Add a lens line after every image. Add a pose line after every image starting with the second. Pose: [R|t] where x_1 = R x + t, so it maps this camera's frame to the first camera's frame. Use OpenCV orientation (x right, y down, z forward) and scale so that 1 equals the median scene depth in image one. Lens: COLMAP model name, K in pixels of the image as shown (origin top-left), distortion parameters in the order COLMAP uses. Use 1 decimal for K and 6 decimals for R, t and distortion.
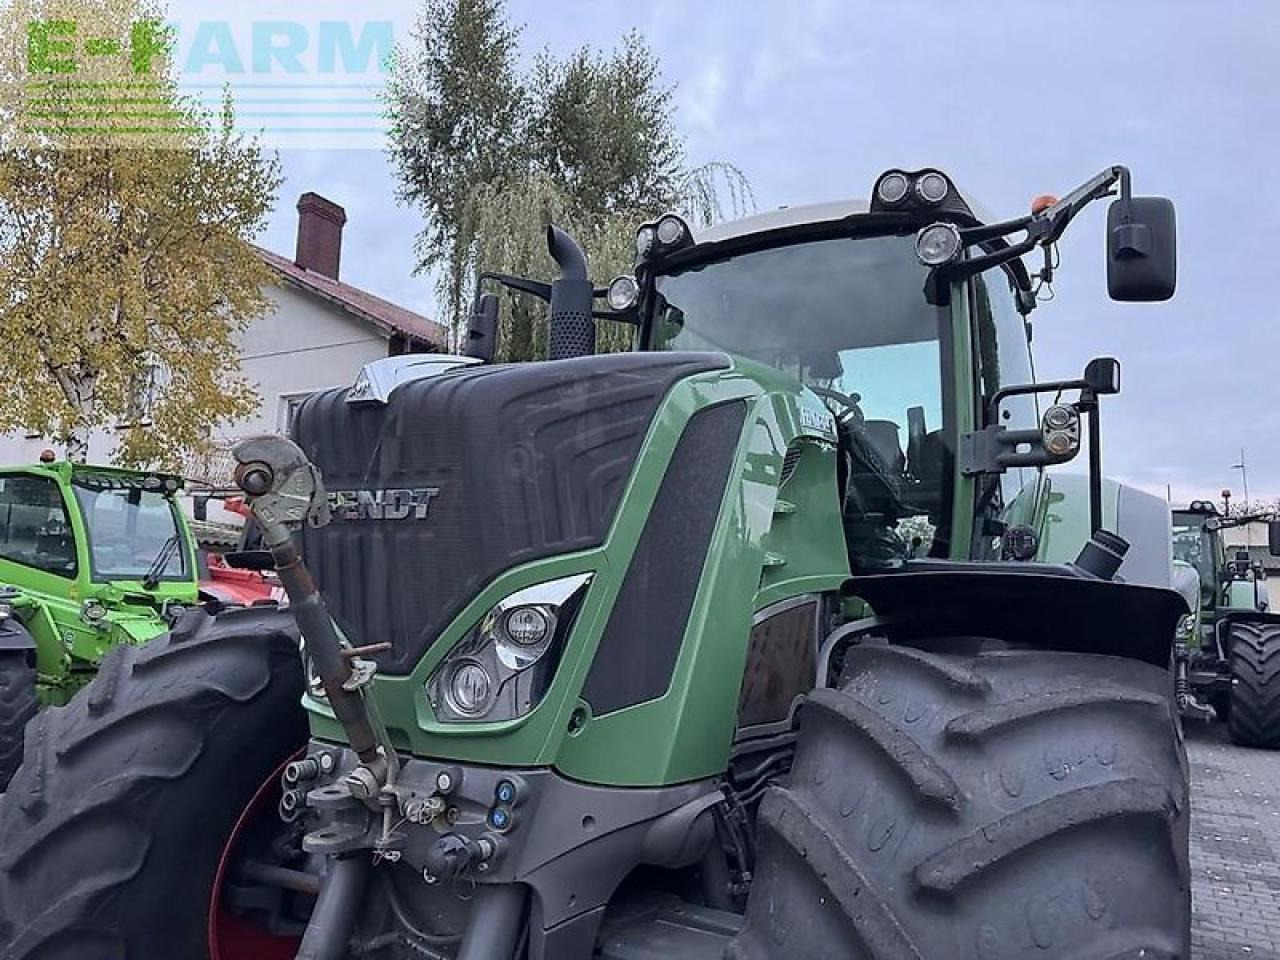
lens RADIAL K [[893.3, 0, 641.7], [0, 893.3, 485.4], [0, 0, 1]] dist [0.081195, -0.106595]
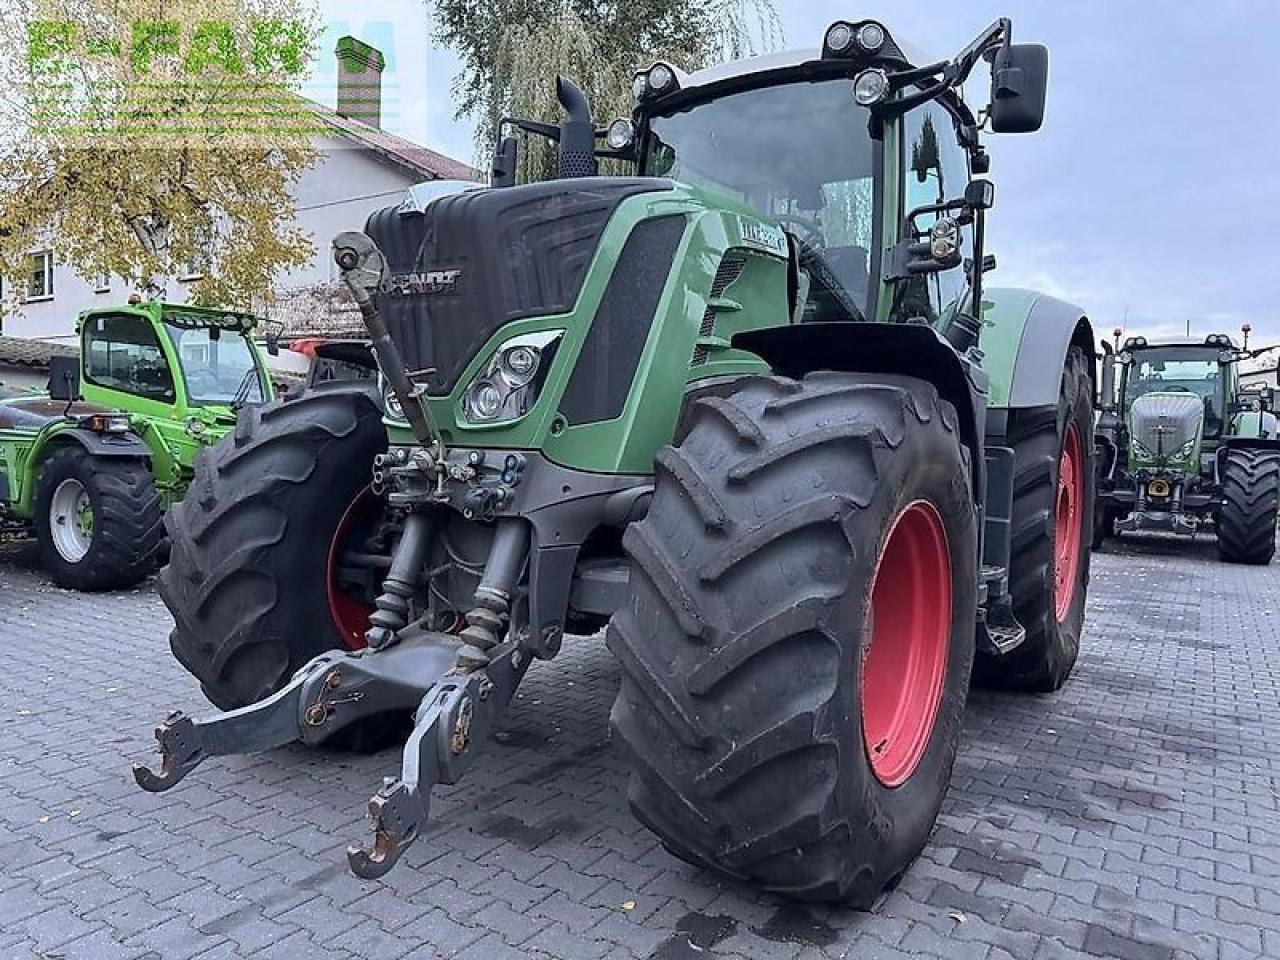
lens RADIAL K [[934.4, 0, 657.7], [0, 934.4, 494.4], [0, 0, 1]] dist [0.070665, -0.112614]
pose [[0.998708, -0.002366, -0.050753, 0.060417], [0.010078, 0.988292, 0.152242, 0.044695], [0.049798, -0.152557, 0.987039, -0.199528]]
